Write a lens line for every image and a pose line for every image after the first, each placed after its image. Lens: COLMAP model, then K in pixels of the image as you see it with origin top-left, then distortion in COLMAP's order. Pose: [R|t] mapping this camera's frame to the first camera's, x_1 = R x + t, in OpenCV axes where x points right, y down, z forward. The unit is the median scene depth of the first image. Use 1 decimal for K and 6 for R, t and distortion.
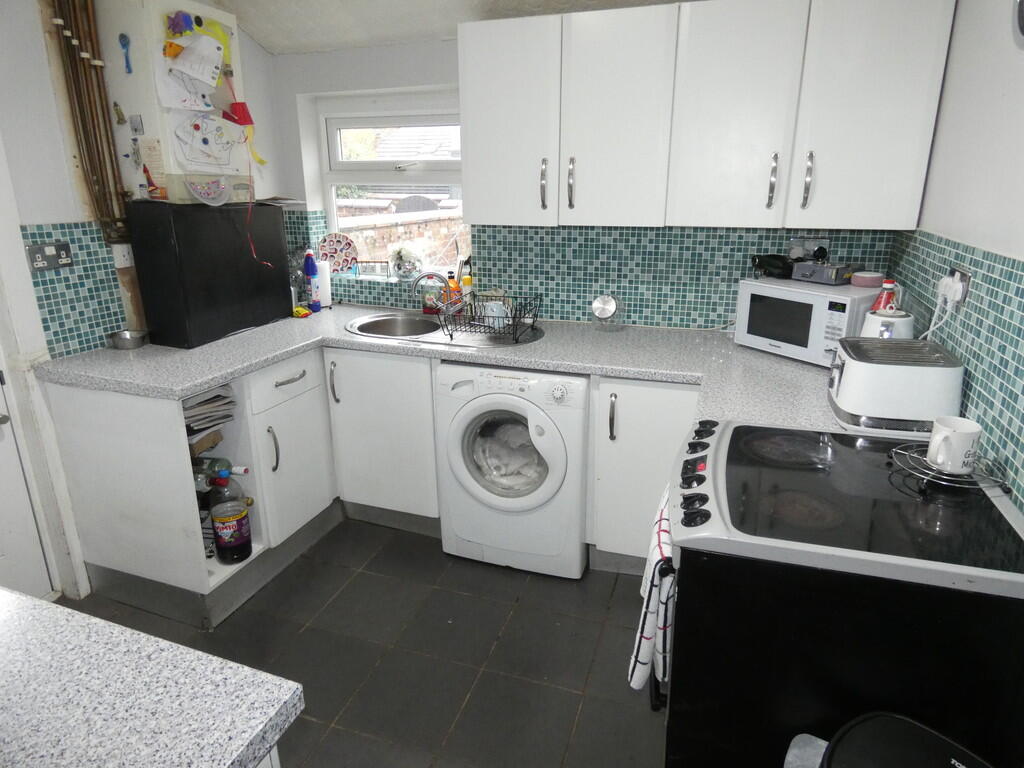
lens RADIAL K [[616.1, 0, 512.0], [0, 616.1, 384.0], [0, 0, 1]] dist [-0.030627, -0.001698]
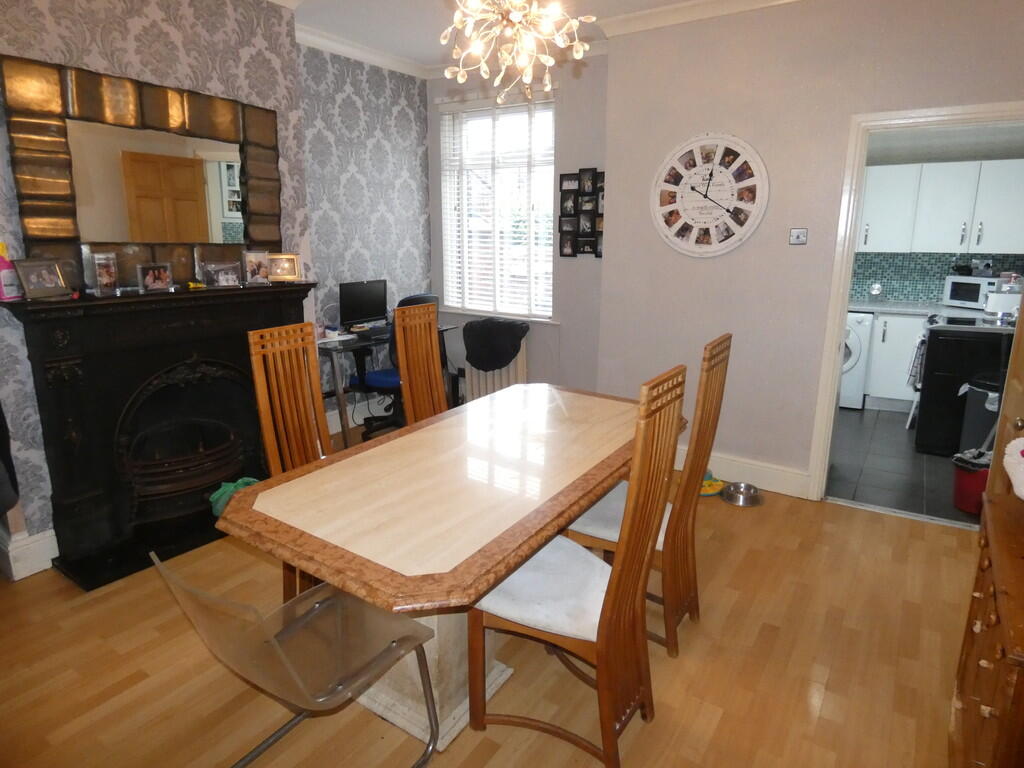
lens RADIAL K [[616.1, 0, 512.0], [0, 616.1, 384.0], [0, 0, 1]] dist [-0.030627, -0.001698]
pose [[0.967652, 0.061394, -0.244706, -0.556165], [-0.079232, 0.994817, -0.063723, 0.452637], [0.239525, 0.081050, 0.967501, -1.382910]]
